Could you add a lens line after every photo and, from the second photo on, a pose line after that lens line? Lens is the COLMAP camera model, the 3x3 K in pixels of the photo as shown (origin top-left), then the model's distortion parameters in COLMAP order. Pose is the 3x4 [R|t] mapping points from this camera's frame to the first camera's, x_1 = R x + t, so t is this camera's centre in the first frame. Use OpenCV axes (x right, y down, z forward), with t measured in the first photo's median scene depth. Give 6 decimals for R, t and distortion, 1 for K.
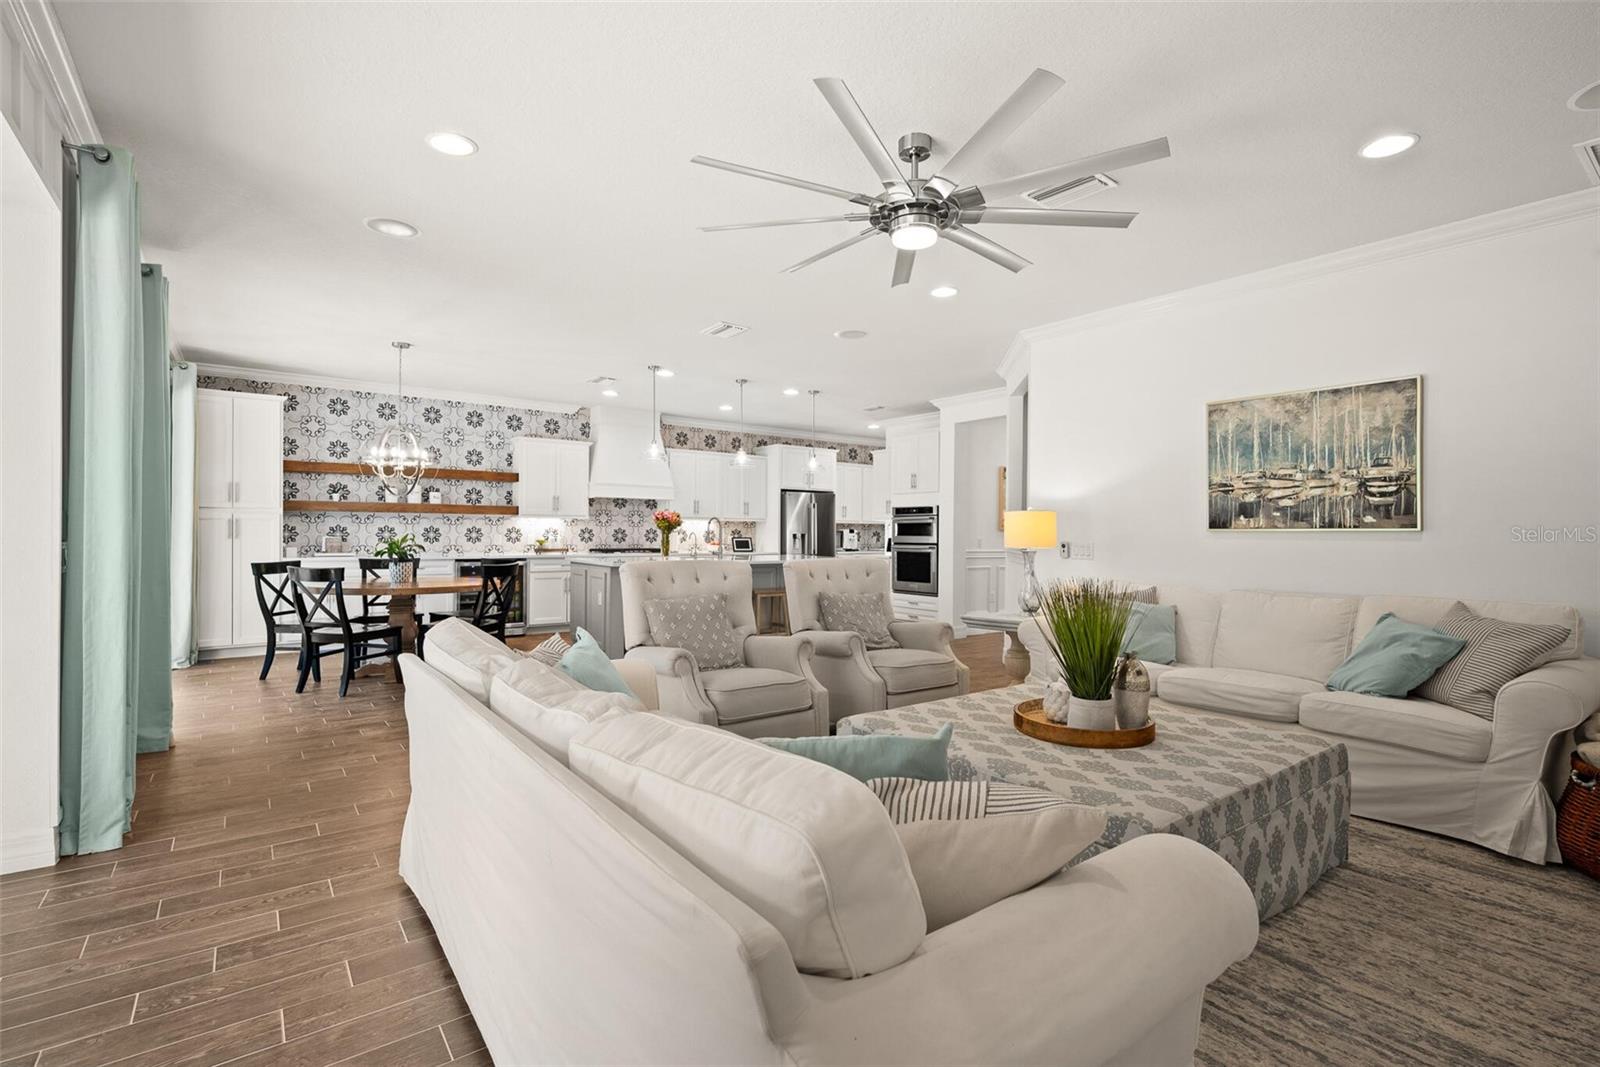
lens RADIAL K [[747.6, 0, 787.9], [0, 747.6, 539.5], [0, 0, 1]] dist [0.001397, -0.000307]
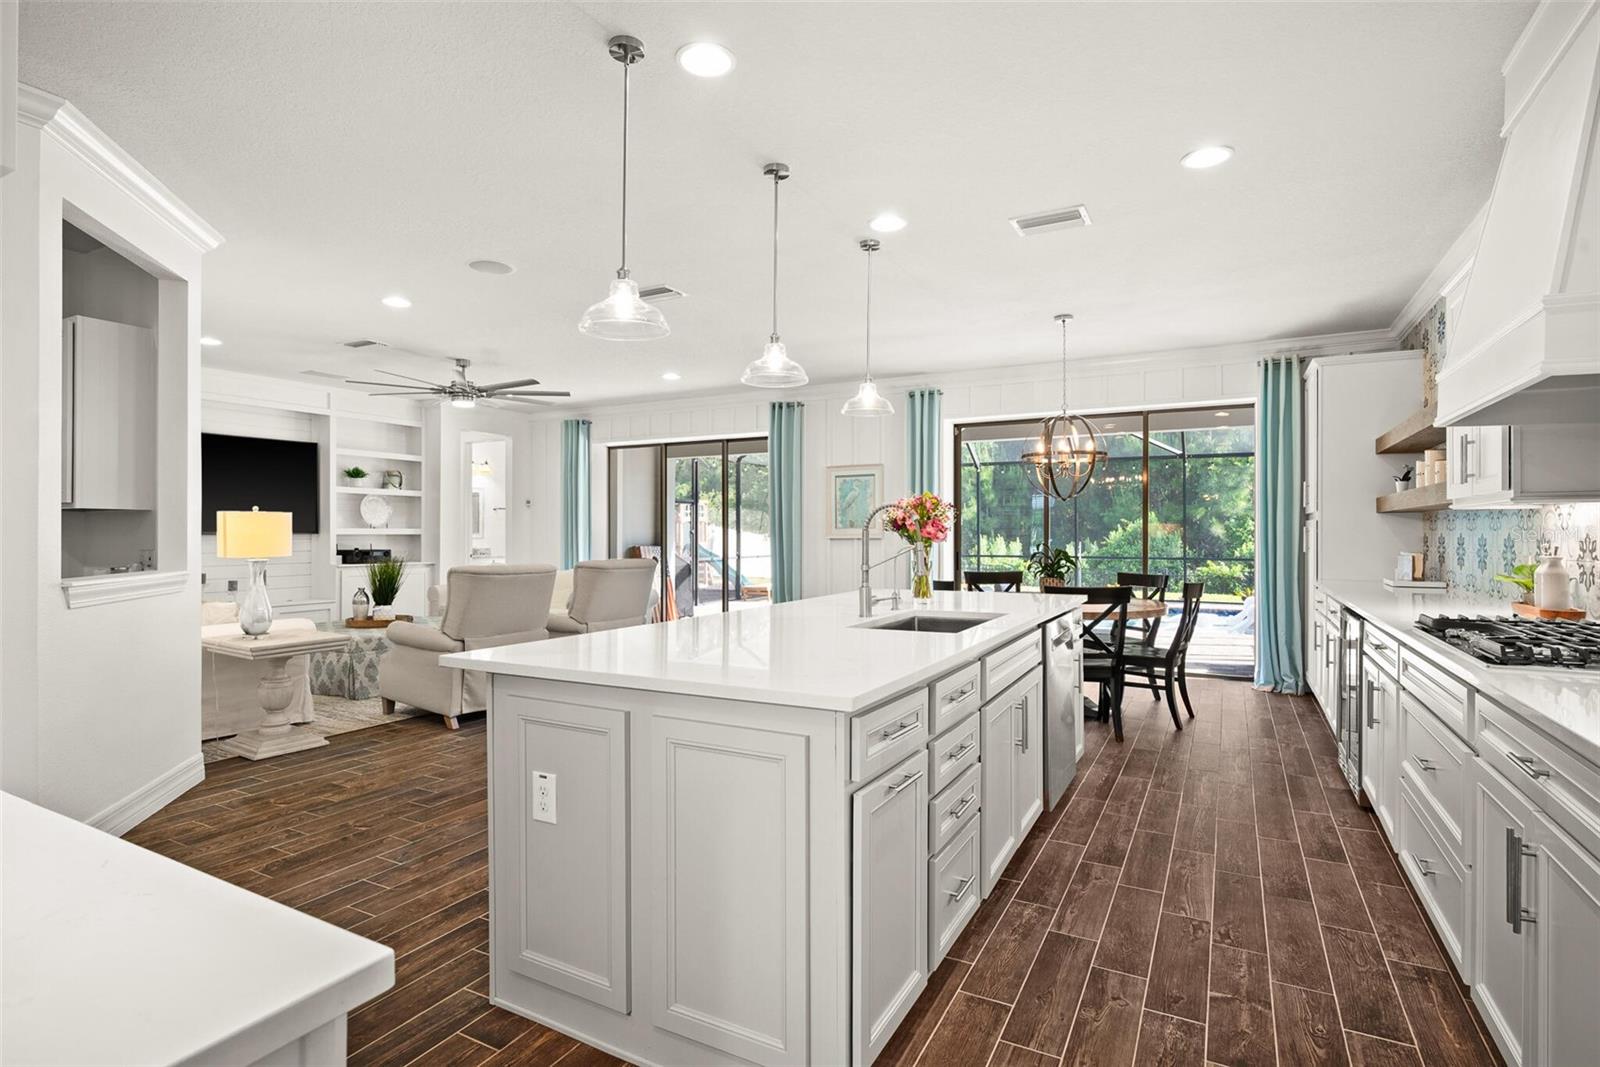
lens RADIAL K [[803.5, 0, 803.8], [0, 803.5, 530.8], [0, 0, 1]] dist [-0.002003, 0.001160]
pose [[-0.900587, -0.009253, -0.434577, 0.096237], [-0.011713, 0.999927, 0.002984, -0.016045], [0.434517, 0.007777, -0.900630, 1.221302]]
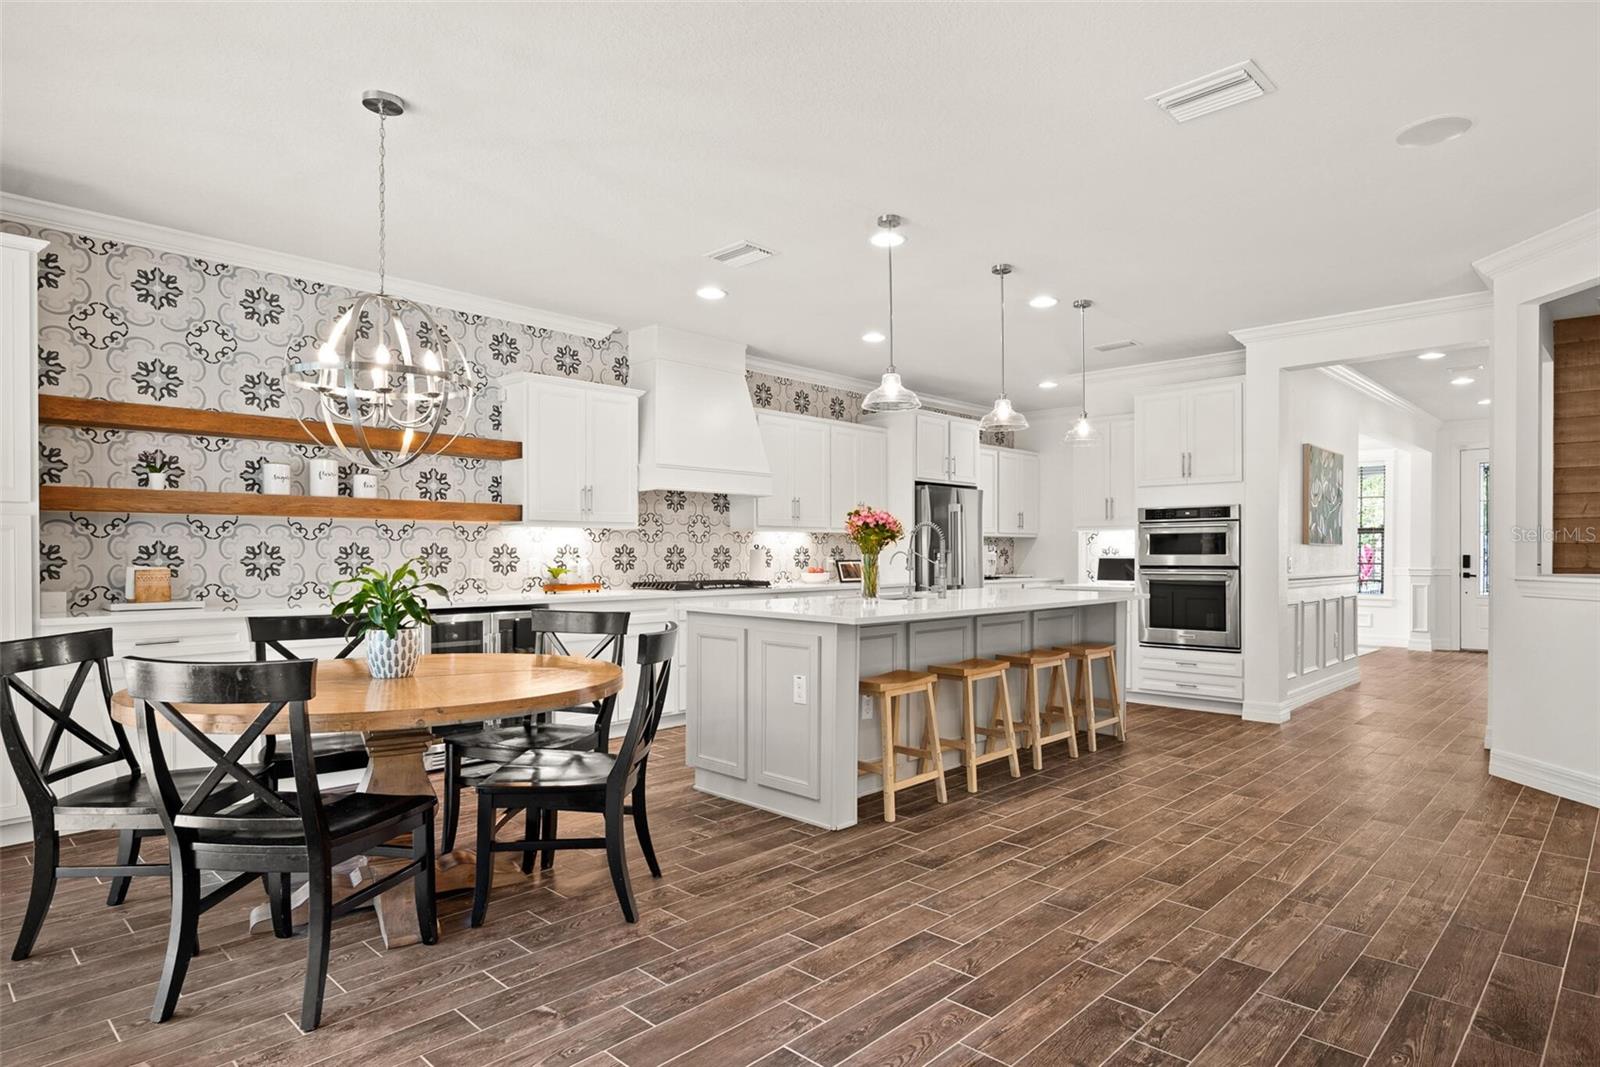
lens RADIAL K [[905.2, 0, 821.8], [0, 905.2, 559.0], [0, 0, 1]] dist [0.002479, -0.002507]
pose [[0.983006, -0.009732, 0.183313, -0.271761], [0.009853, 0.999951, 0.000254, -0.004349], [-0.183307, 0.001557, 0.983055, 0.336374]]
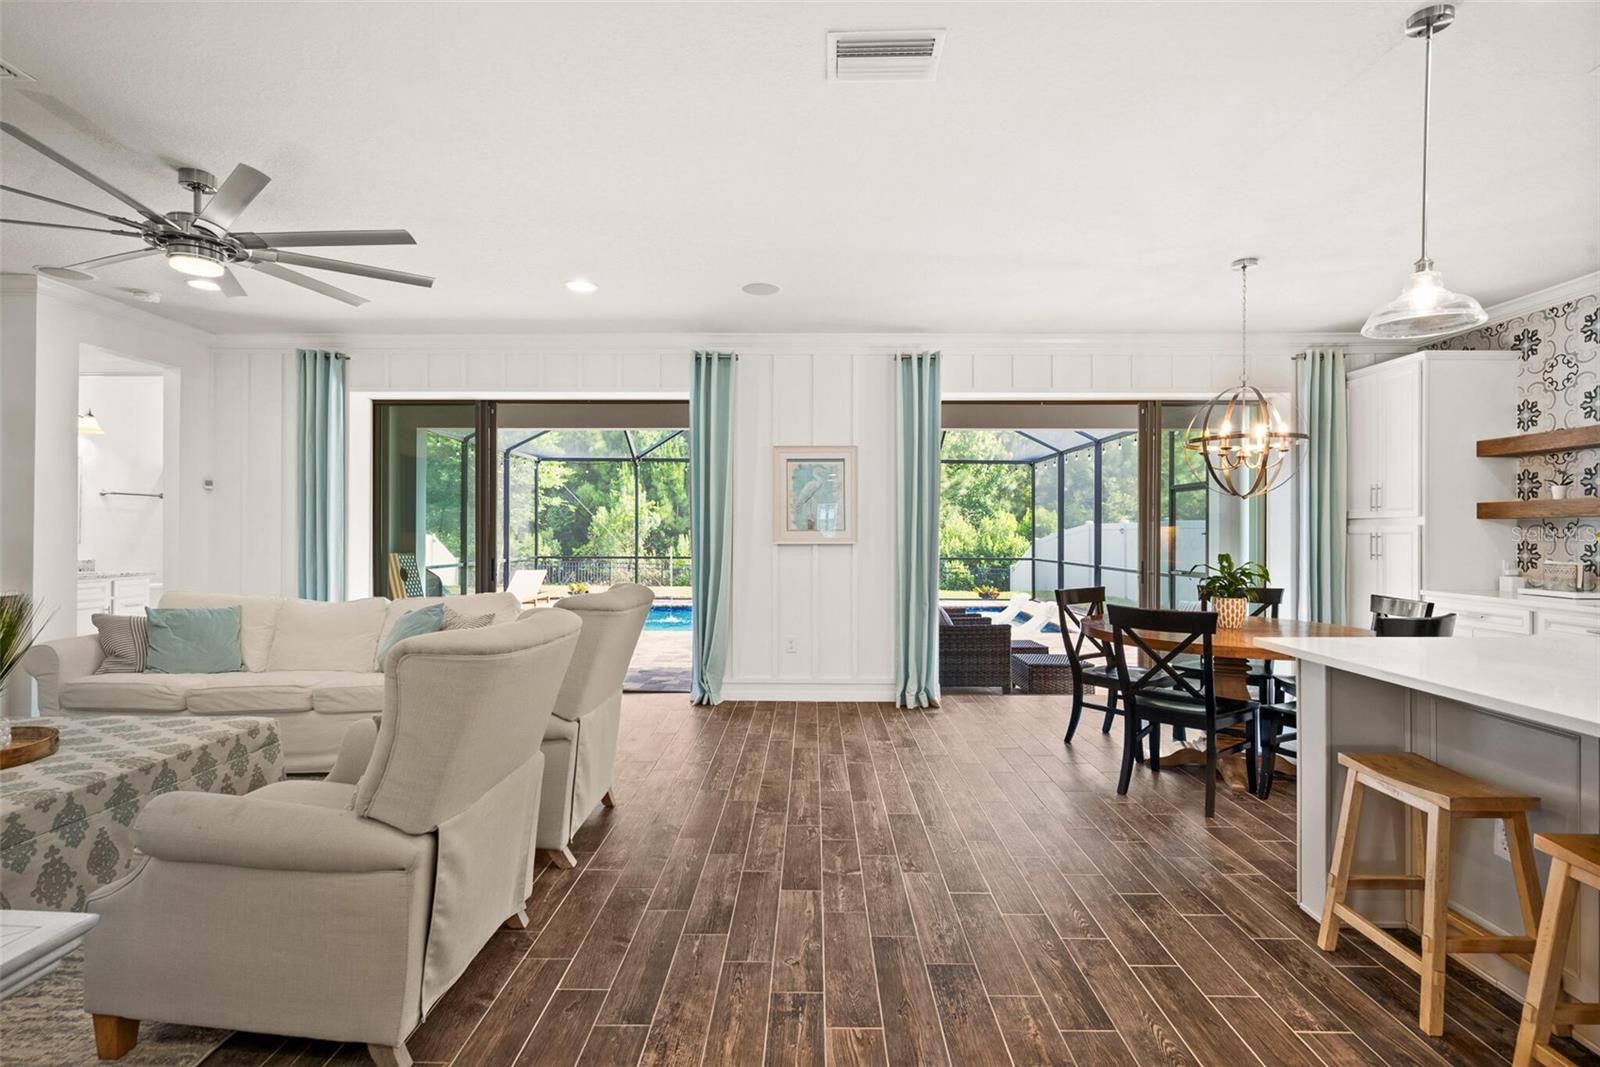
lens RADIAL K [[787.3, 0, 815.2], [0, 787.3, 529.3], [0, 0, 1]] dist [-0.001657, 0.000968]
pose [[-0.597293, -0.014079, -0.801900, 0.182575], [-0.016163, 0.999854, -0.005515, -0.014588], [0.801860, 0.009667, -0.597433, 0.806781]]
